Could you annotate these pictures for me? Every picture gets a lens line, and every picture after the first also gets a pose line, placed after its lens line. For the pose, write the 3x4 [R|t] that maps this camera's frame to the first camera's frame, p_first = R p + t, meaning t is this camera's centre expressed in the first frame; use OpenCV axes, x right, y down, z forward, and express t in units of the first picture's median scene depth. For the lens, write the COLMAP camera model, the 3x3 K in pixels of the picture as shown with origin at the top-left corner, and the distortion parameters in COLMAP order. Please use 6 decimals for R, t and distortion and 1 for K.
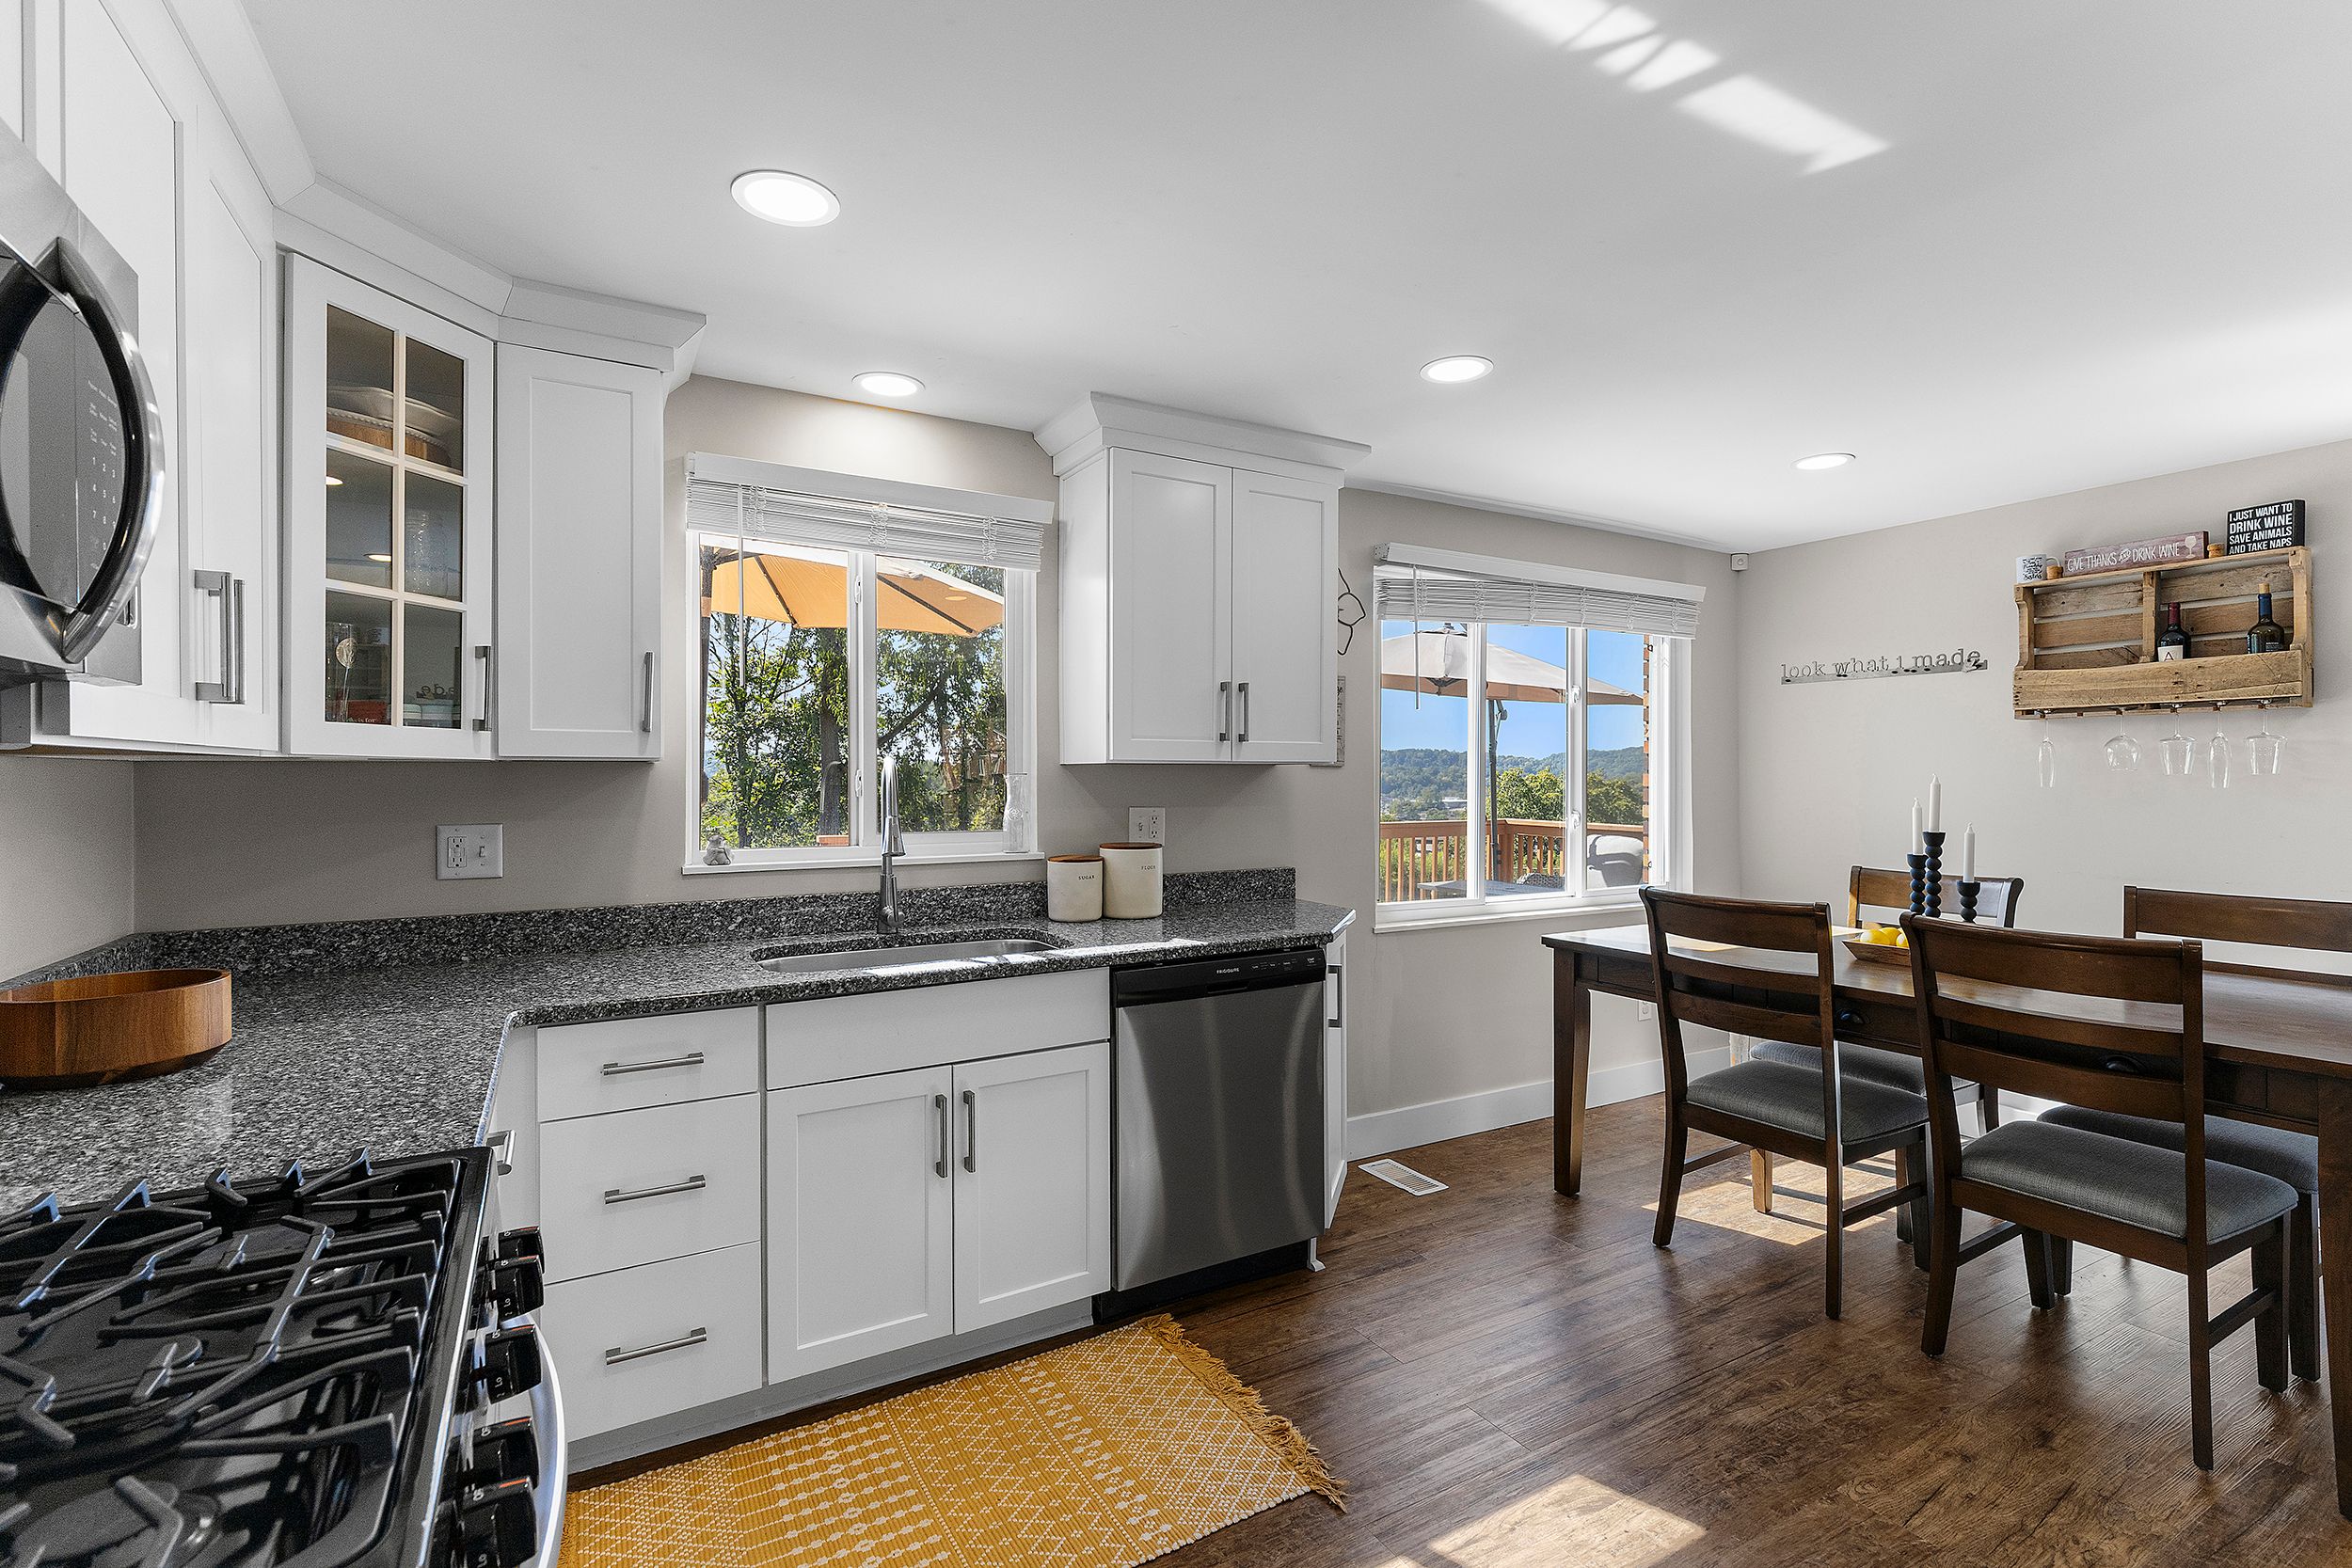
lens RADIAL K [[1071.6, 0, 1181.4], [0, 1071.6, 783.0], [0, 0, 1]] dist [0.008244, -0.001028]
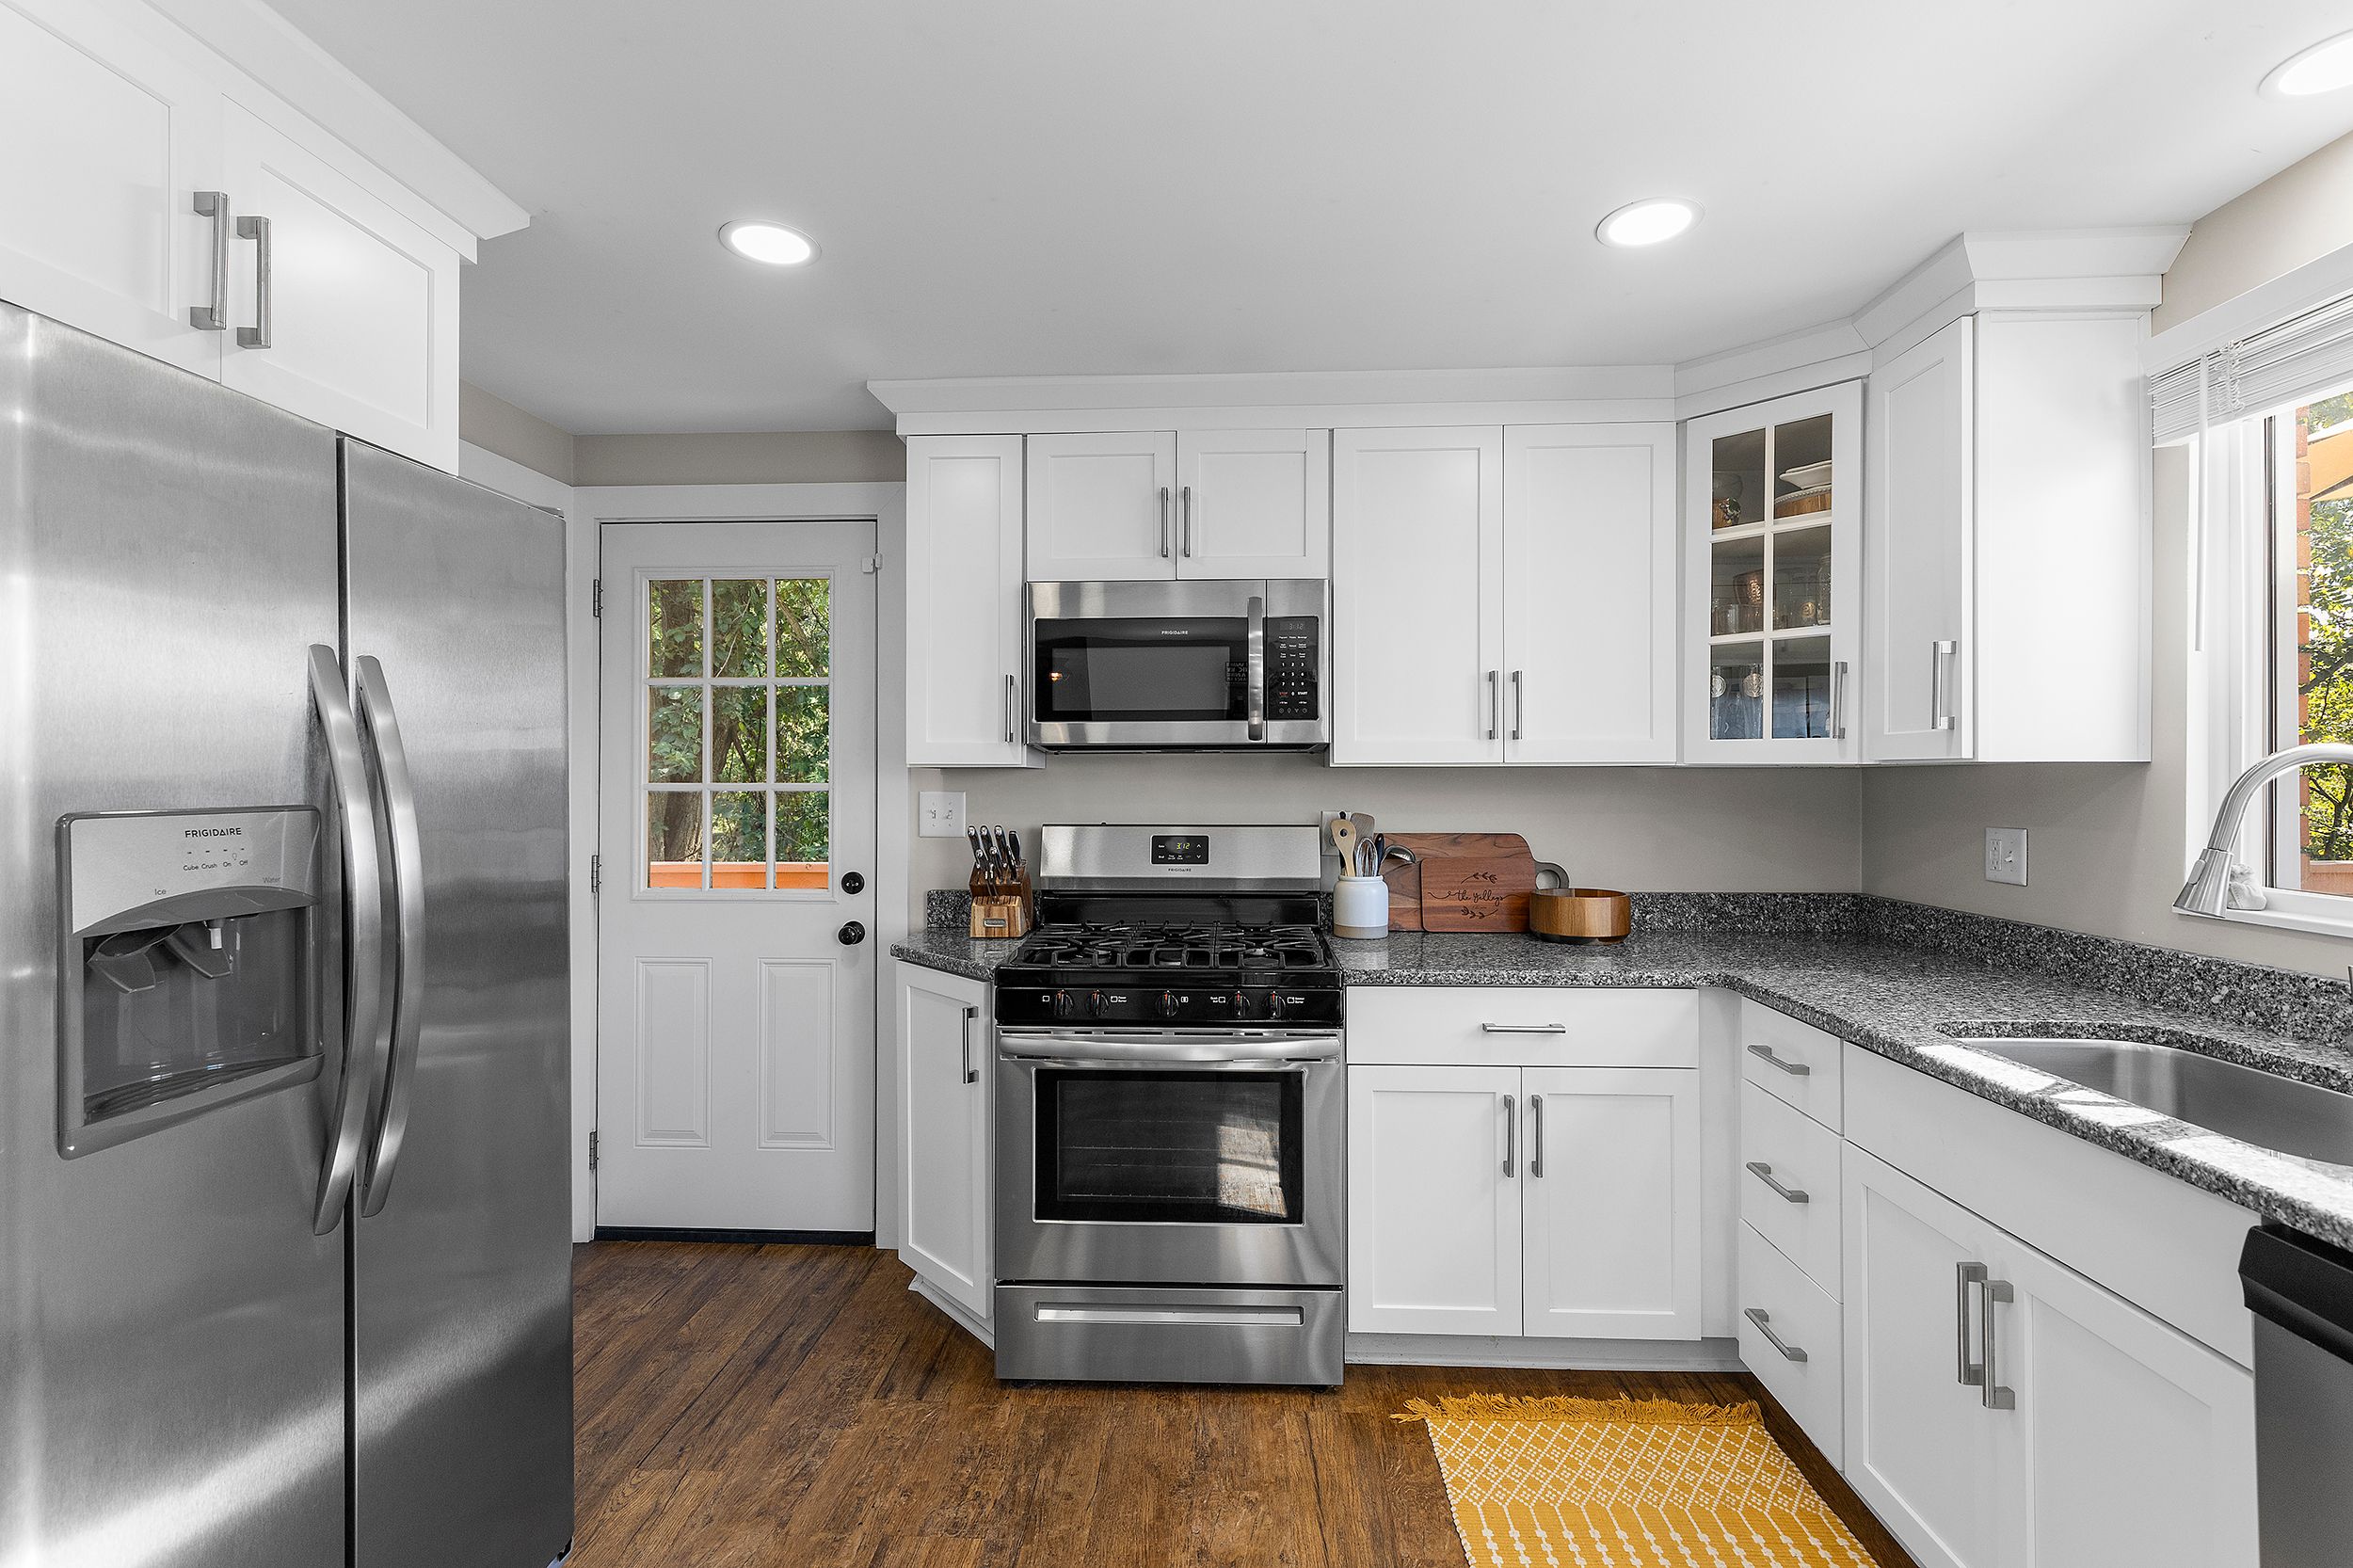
lens RADIAL K [[1072.2, 0, 1186.7], [0, 1072.2, 775.8], [0, 0, 1]] dist [0.008244, -0.001028]
pose [[-0.537814, 0.000249, -0.843064, 0.514306], [-0.004447, 0.999985, 0.003132, -0.007899], [0.843052, 0.005434, -0.537805, 0.810883]]
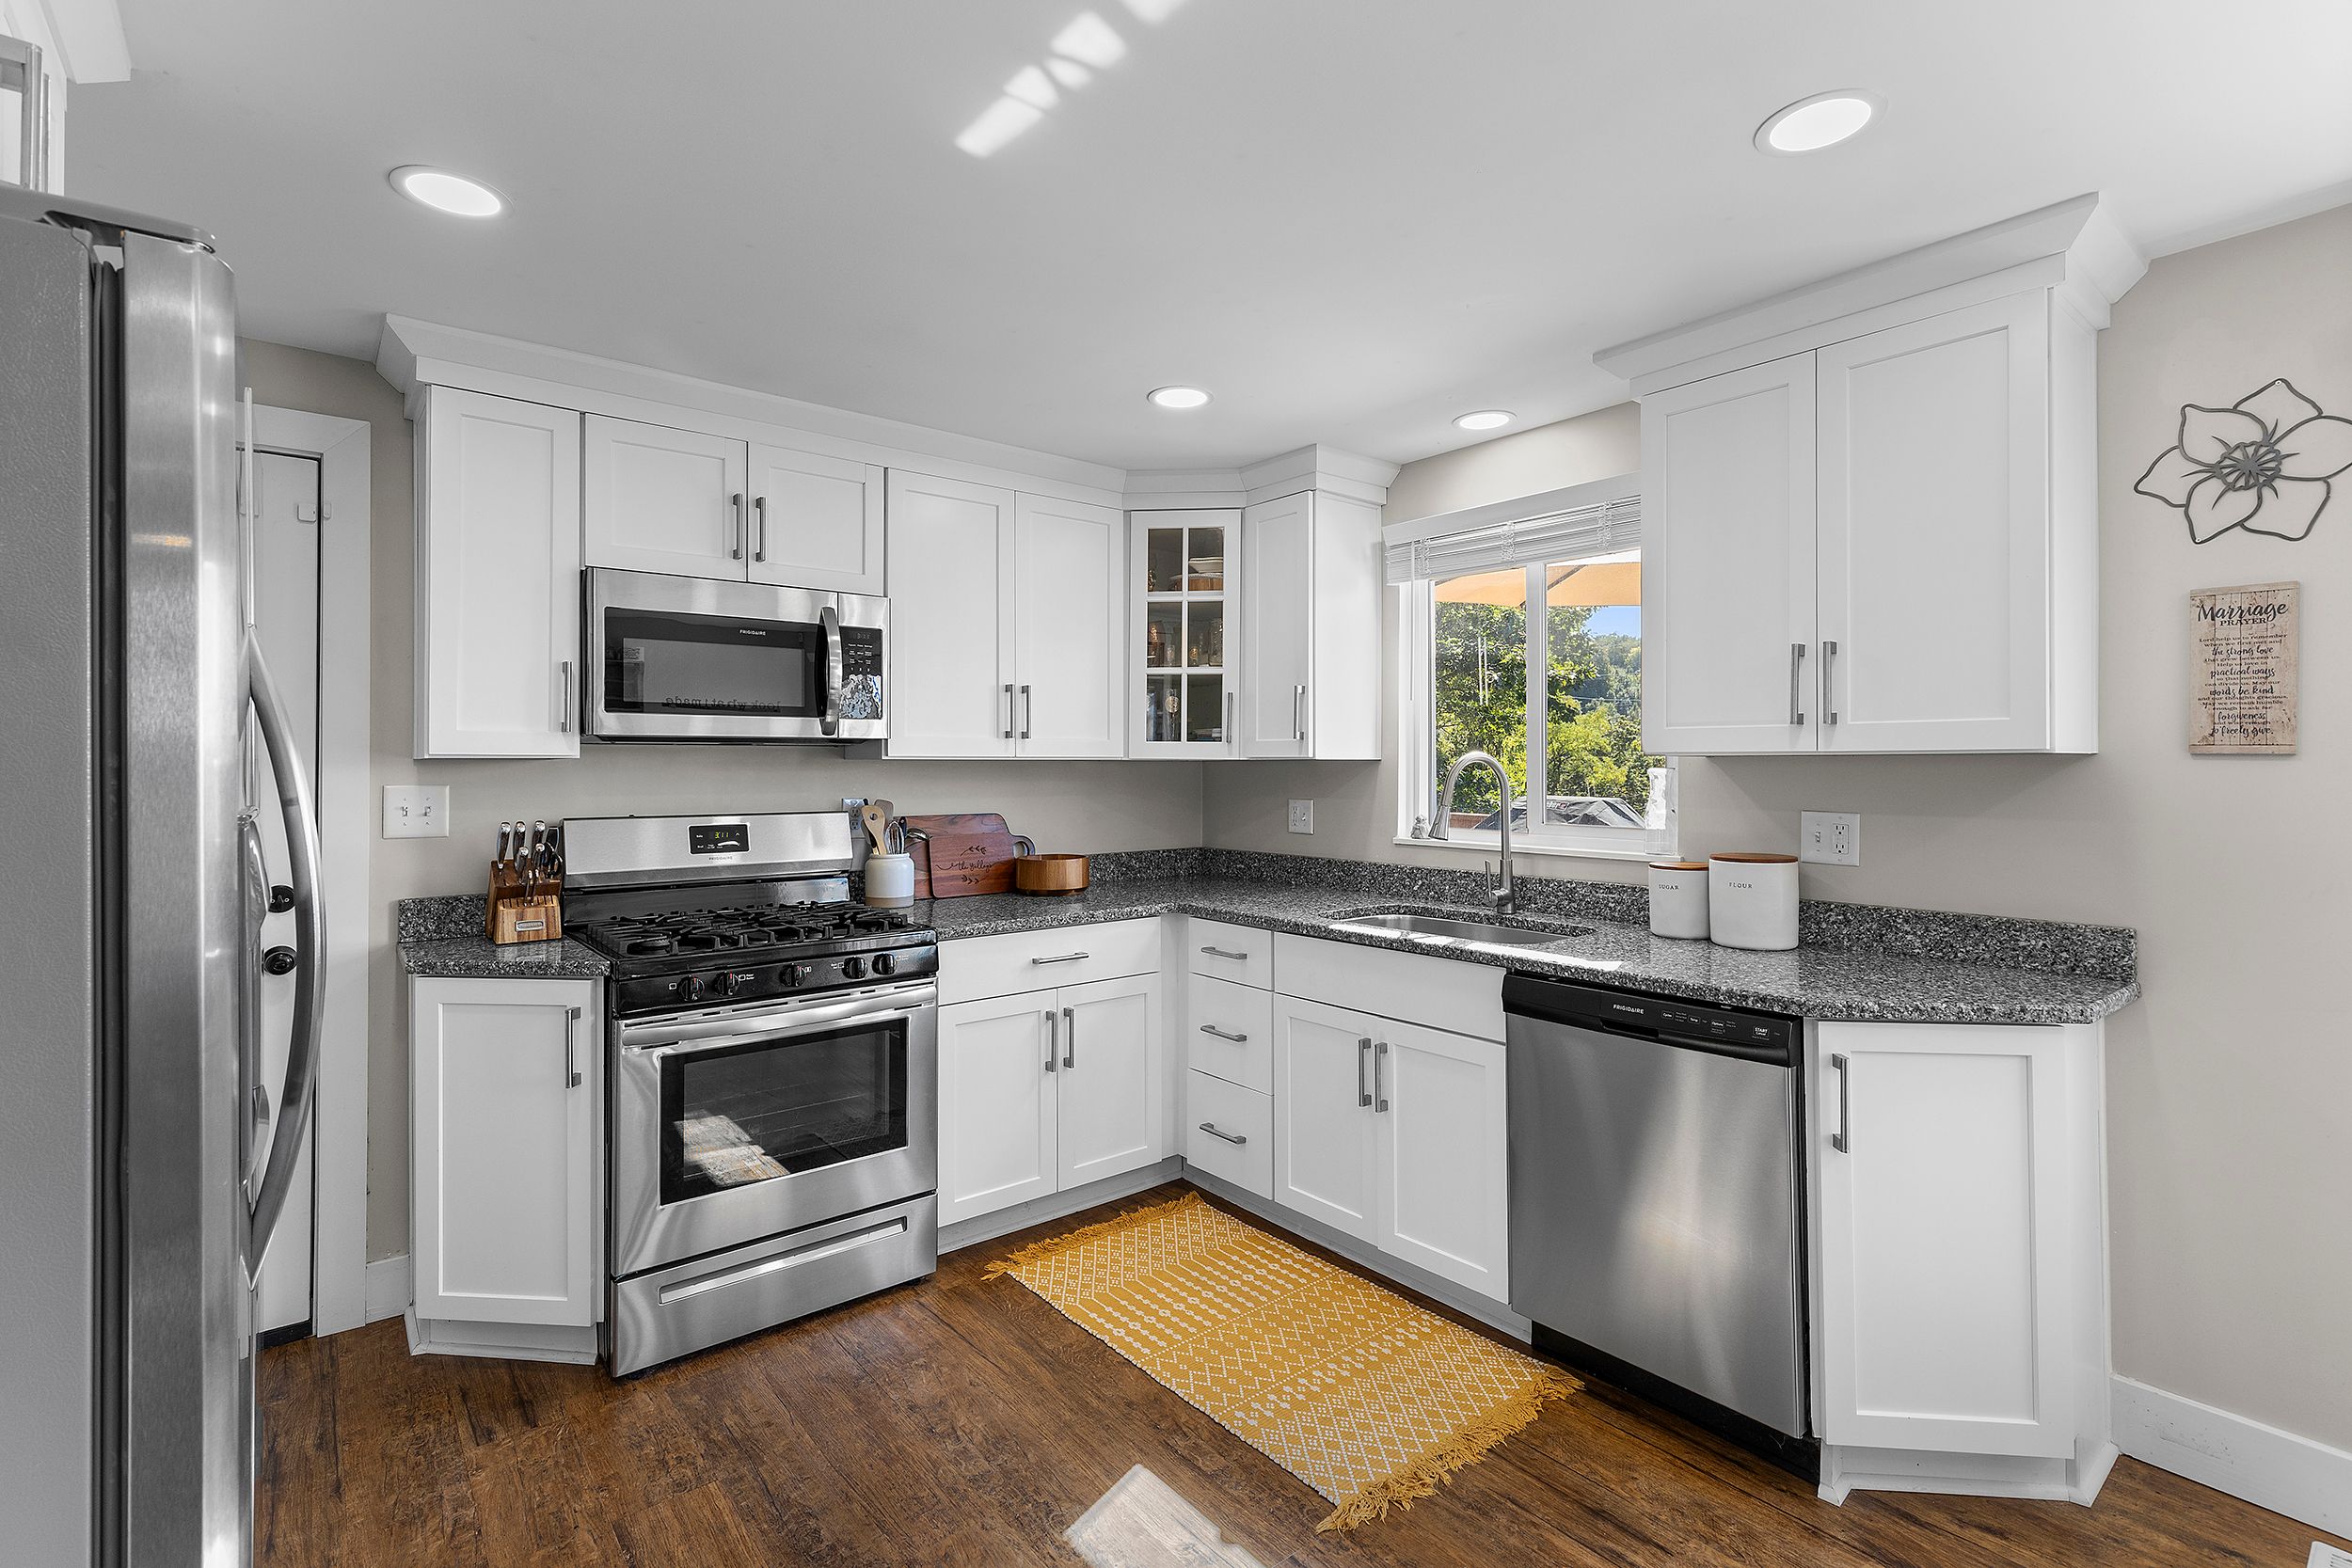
lens RADIAL K [[1071.6, 0, 1186.3], [0, 1071.6, 758.7], [0, 0, 1]] dist [0.008244, -0.001028]
pose [[0.158256, -0.004694, -0.987387, 0.791979], [-0.005924, 0.999966, -0.005703, -0.010051], [0.987380, 0.006752, 0.158223, 0.524781]]
